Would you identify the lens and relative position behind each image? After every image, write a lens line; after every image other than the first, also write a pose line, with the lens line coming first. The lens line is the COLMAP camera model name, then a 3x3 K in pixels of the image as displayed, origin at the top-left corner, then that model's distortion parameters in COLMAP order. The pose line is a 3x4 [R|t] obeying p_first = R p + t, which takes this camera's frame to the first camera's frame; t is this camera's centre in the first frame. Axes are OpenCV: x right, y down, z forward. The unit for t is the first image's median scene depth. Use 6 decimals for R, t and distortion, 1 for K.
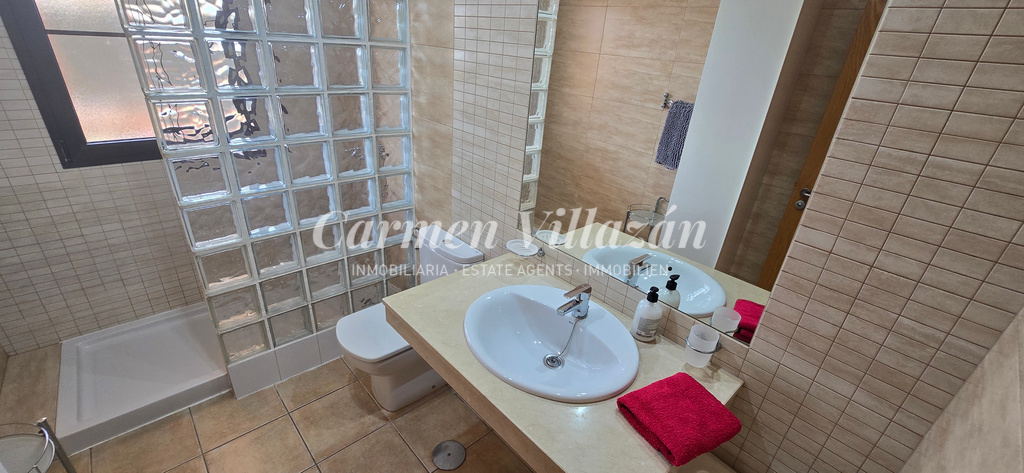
lens RADIAL K [[405.3, 0, 487.6], [0, 405.3, 238.5], [0, 0, 1]] dist [0.007408, -0.010408]
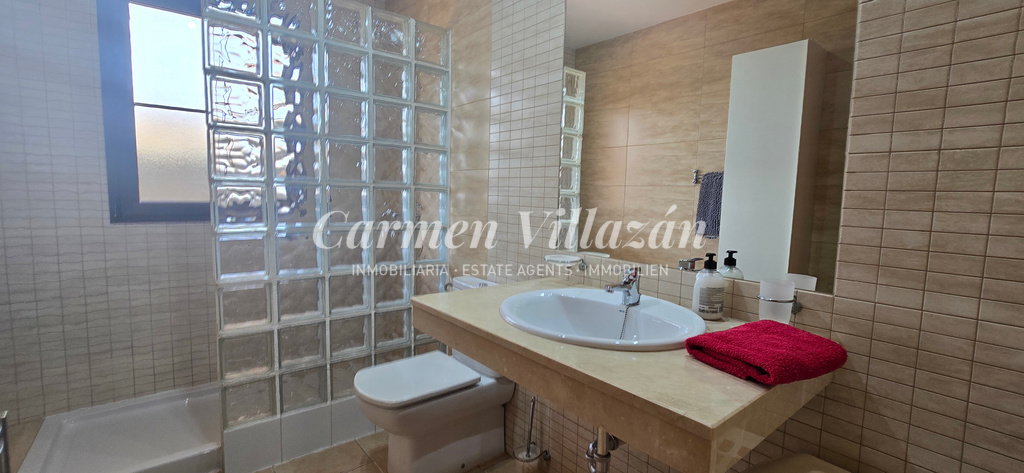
lens RADIAL K [[417.6, 0, 511.2], [0, 417.6, 240.8], [0, 0, 1]] dist [-0.004491, 0.000400]
pose [[0.999184, -0.022762, -0.033351, 0.001983], [0.009858, 0.938489, -0.345167, 0.229062], [0.039156, 0.344557, 0.937948, 0.059267]]
